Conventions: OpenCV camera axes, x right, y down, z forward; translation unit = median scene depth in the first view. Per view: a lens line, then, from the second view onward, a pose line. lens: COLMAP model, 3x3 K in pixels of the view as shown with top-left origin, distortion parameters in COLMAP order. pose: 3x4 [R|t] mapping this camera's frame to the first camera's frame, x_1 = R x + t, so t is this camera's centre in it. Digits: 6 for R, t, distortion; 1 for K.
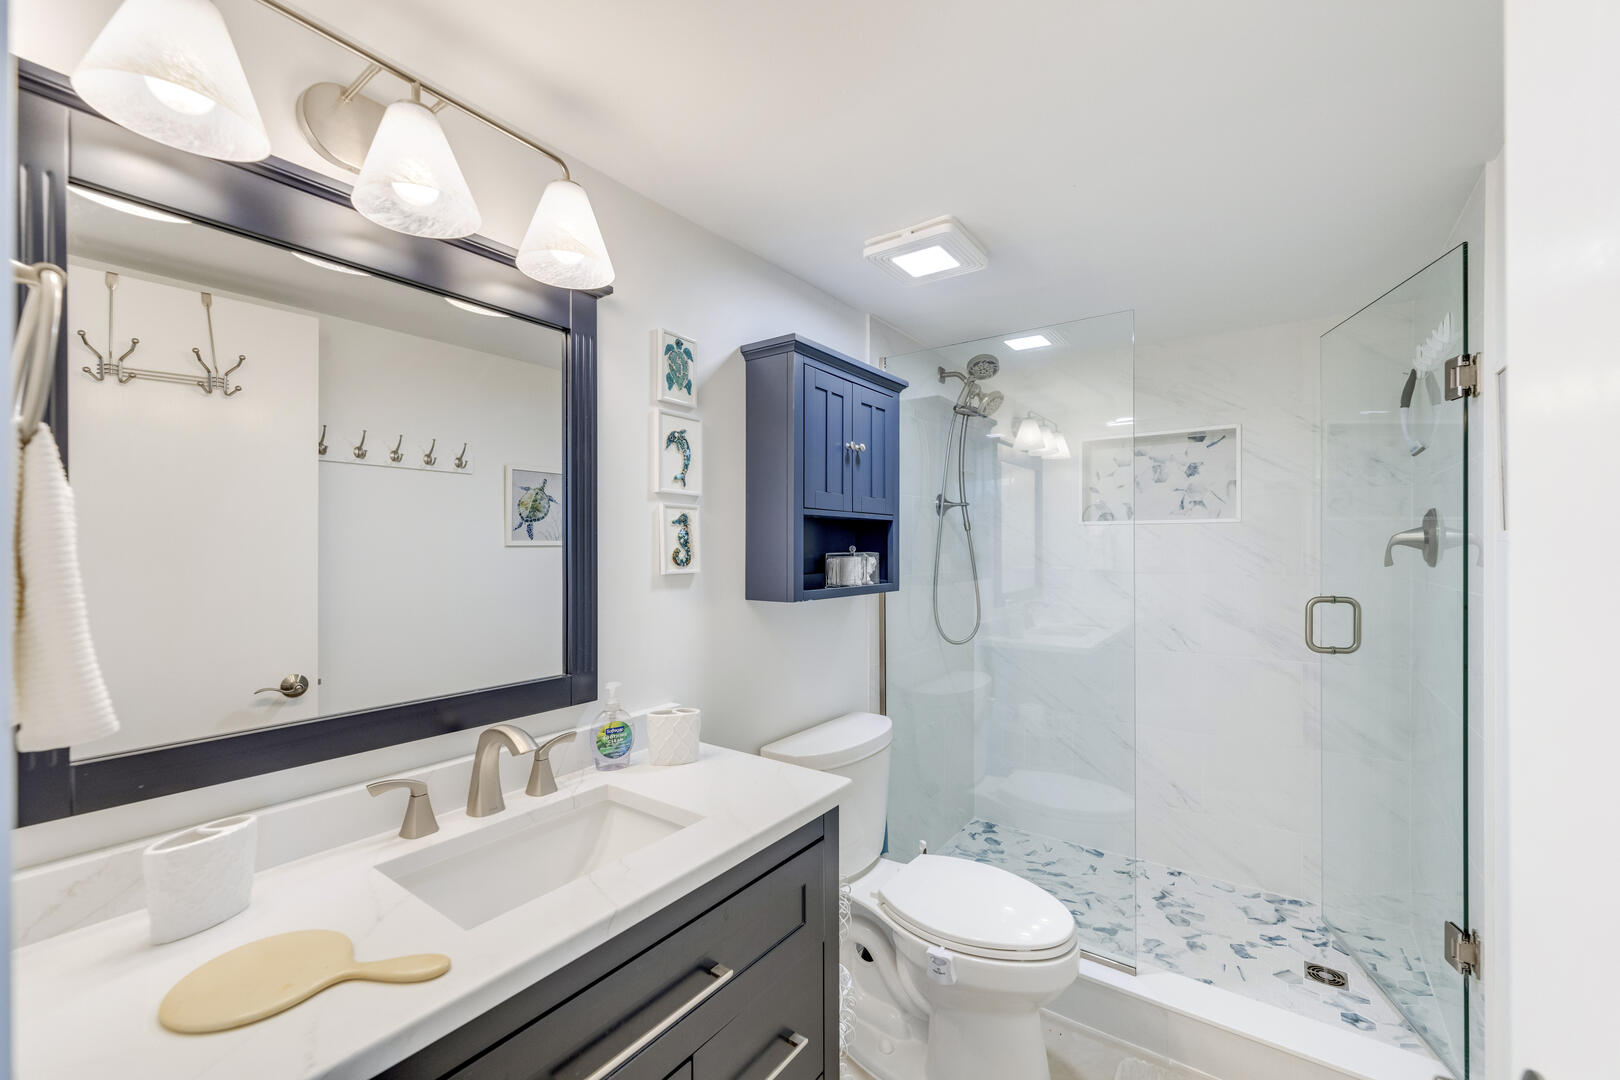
lens RADIAL K [[659.9, 0, 807.2], [0, 659.9, 549.8], [0, 0, 1]] dist [-0.000550, -0.000292]
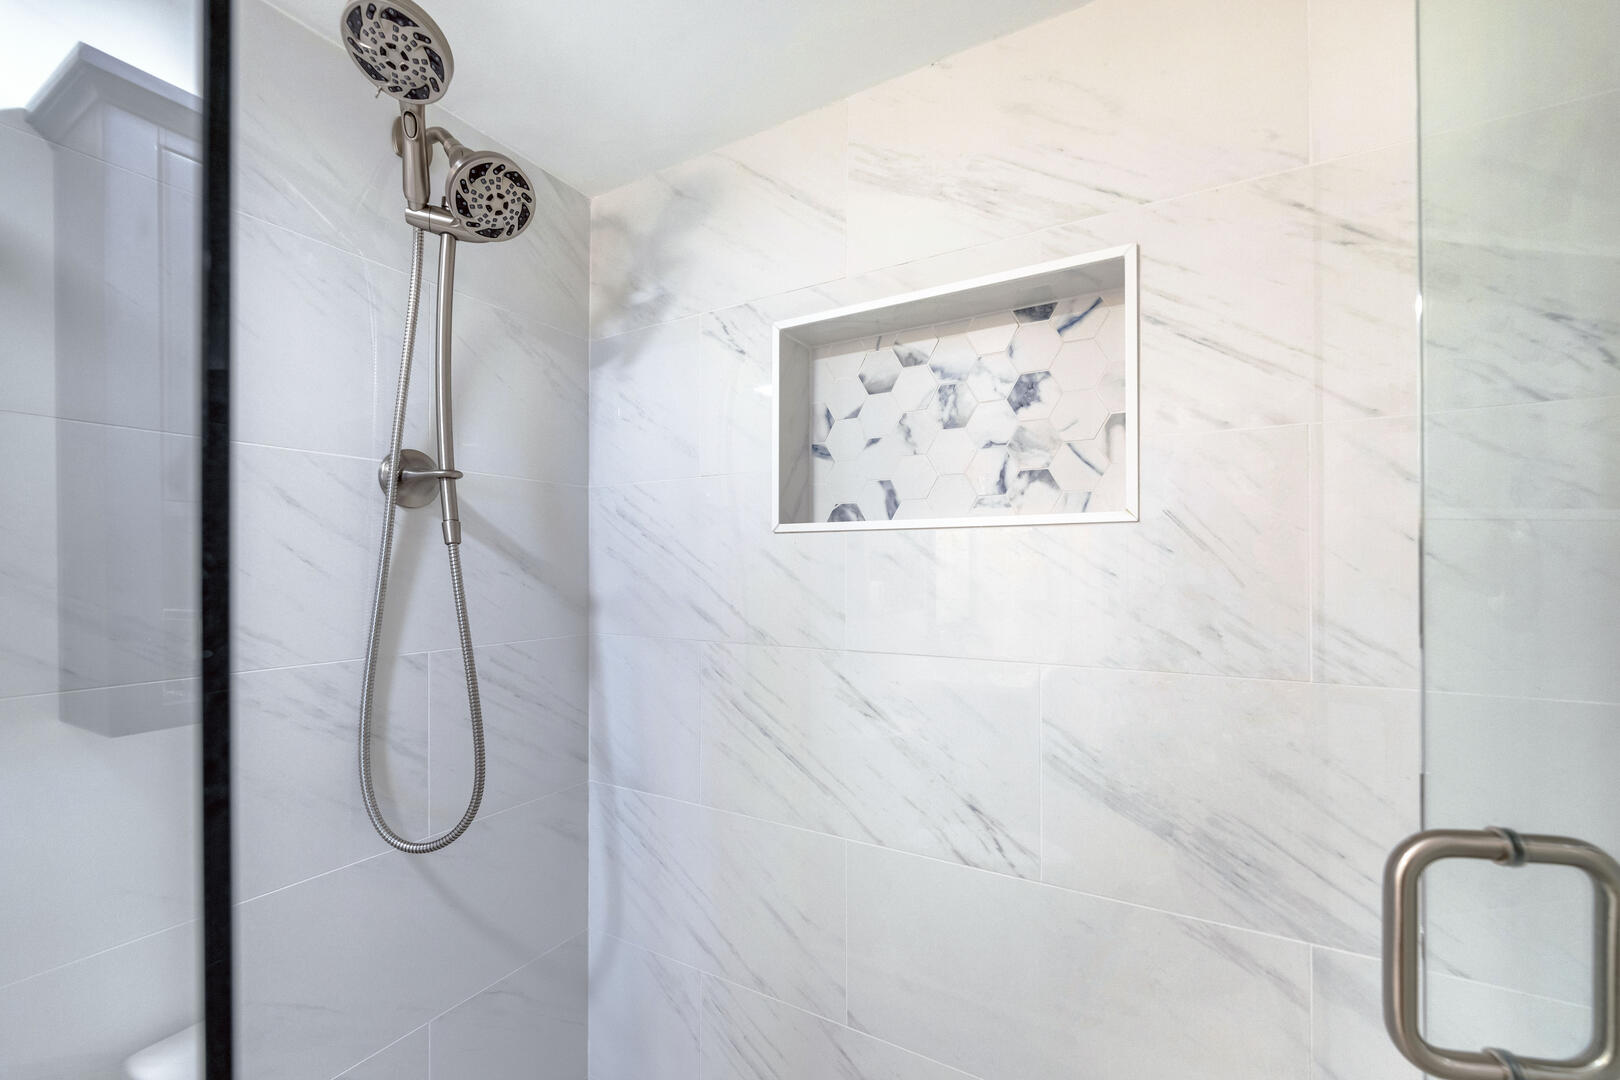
lens RADIAL K [[659.9, 0, 820.8], [0, 659.9, 572.1], [0, 0, 1]] dist [-0.000550, -0.000292]
pose [[0.993785, -0.001937, 0.111301, 0.417976], [0.002124, 0.999997, -0.001563, -0.012876], [-0.111297, 0.001789, 0.993786, 0.620372]]
